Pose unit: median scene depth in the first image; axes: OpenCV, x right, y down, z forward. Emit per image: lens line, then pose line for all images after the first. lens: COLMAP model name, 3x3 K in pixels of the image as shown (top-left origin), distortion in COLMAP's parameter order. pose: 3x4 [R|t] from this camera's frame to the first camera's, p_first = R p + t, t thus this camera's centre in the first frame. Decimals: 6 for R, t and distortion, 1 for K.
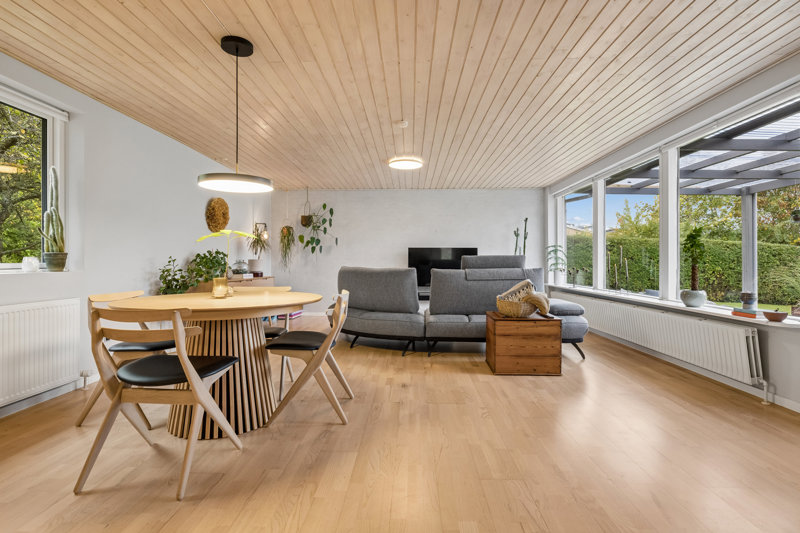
lens RADIAL K [[402.8, 0, 402.0], [0, 402.8, 260.9], [0, 0, 1]] dist [0.010770, 0.000822]
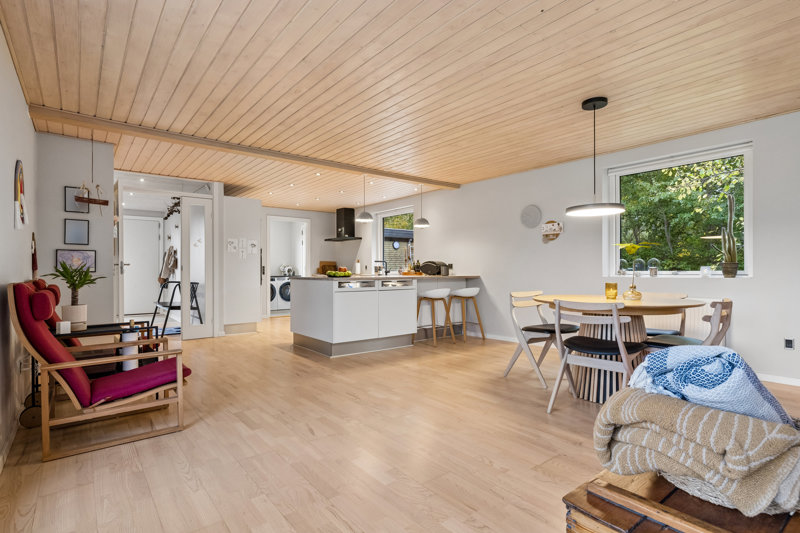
lens RADIAL K [[402.8, 0, 398.8], [0, 402.8, 262.3], [0, 0, 1]] dist [0.010770, 0.000822]
pose [[-0.768266, -0.011925, -0.640019, 0.412660], [0.002987, 0.999749, -0.022213, 0.002678], [0.640123, -0.018977, -0.768038, 0.727091]]
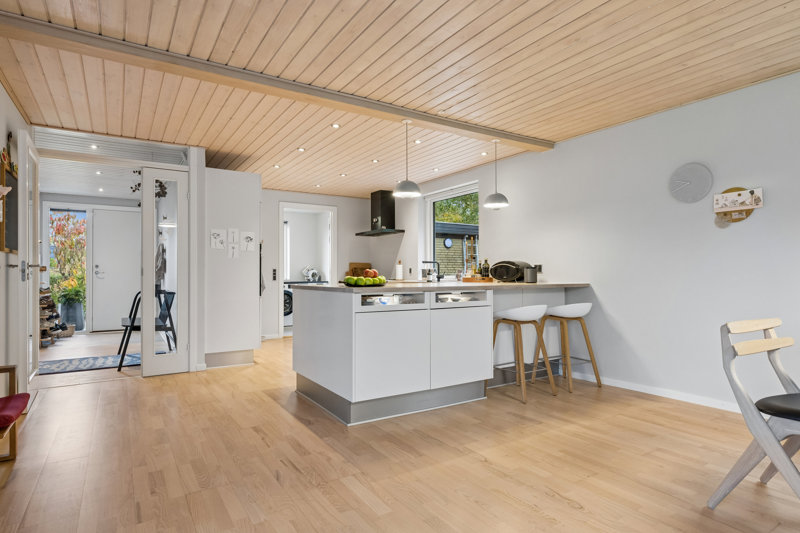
lens RADIAL K [[435.9, 0, 406.9], [0, 435.9, 264.6], [0, 0, 1]] dist [-0.023708, -0.000606]
pose [[-0.823589, -0.011748, -0.567066, 0.219906], [0.002913, 0.999685, -0.024941, 0.000918], [0.567180, -0.022193, -0.823295, 0.458318]]
